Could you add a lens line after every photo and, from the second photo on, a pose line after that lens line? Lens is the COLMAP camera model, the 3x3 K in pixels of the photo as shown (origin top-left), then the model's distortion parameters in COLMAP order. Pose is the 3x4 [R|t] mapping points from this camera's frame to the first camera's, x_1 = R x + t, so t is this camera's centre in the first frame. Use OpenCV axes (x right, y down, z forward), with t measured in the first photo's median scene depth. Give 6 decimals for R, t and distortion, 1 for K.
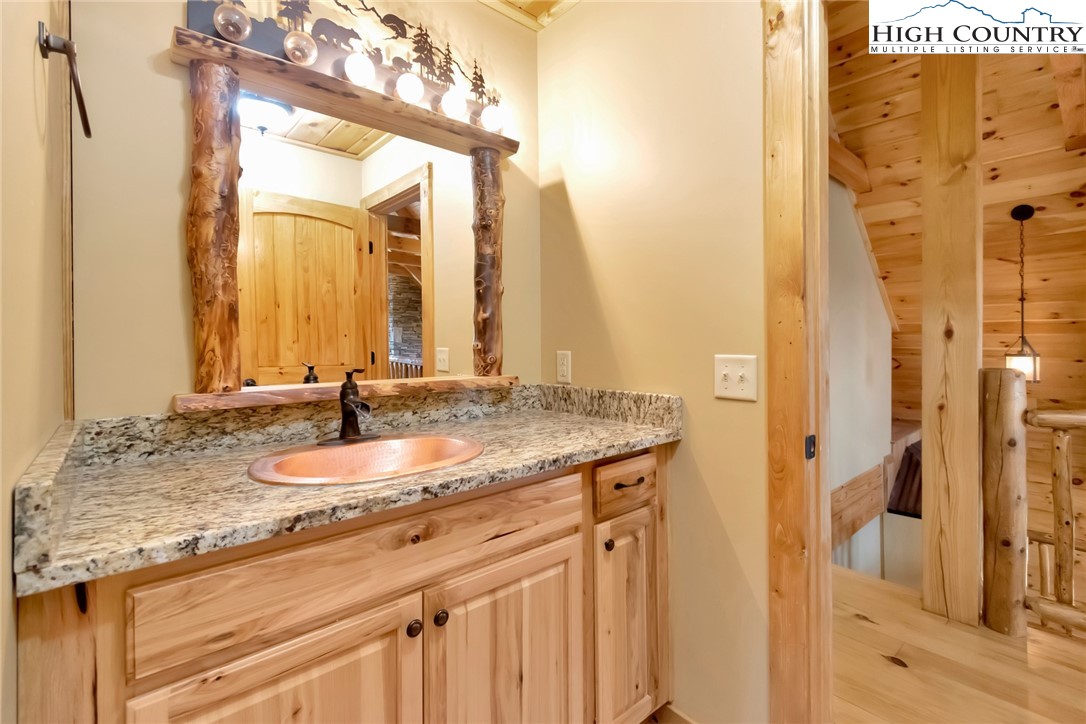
lens RADIAL K [[487.7, 0, 570.6], [0, 487.7, 344.5], [0, 0, 1]] dist [0.010023, -0.003922]
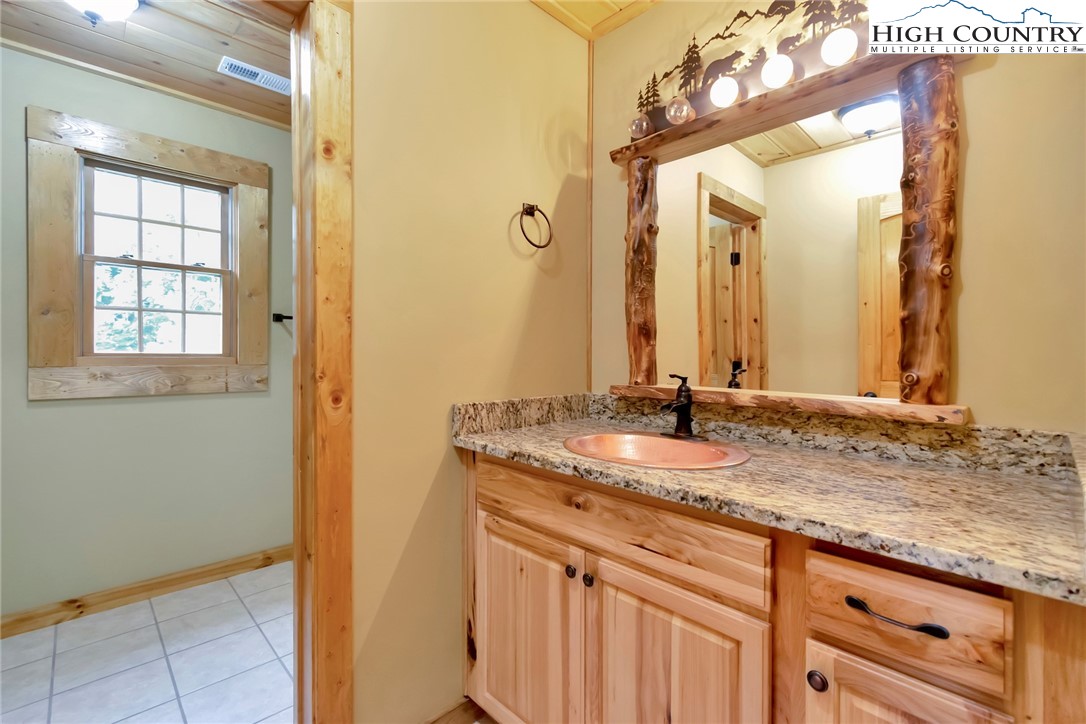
lens RADIAL K [[487.7, 0, 539.7], [0, 487.7, 367.5], [0, 0, 1]] dist [0.010023, -0.003922]
pose [[0.020028, 0.035617, -0.999165, 0.698176], [-0.014400, 0.999272, 0.035332, -0.002026], [0.999696, 0.013681, 0.020527, 0.651842]]
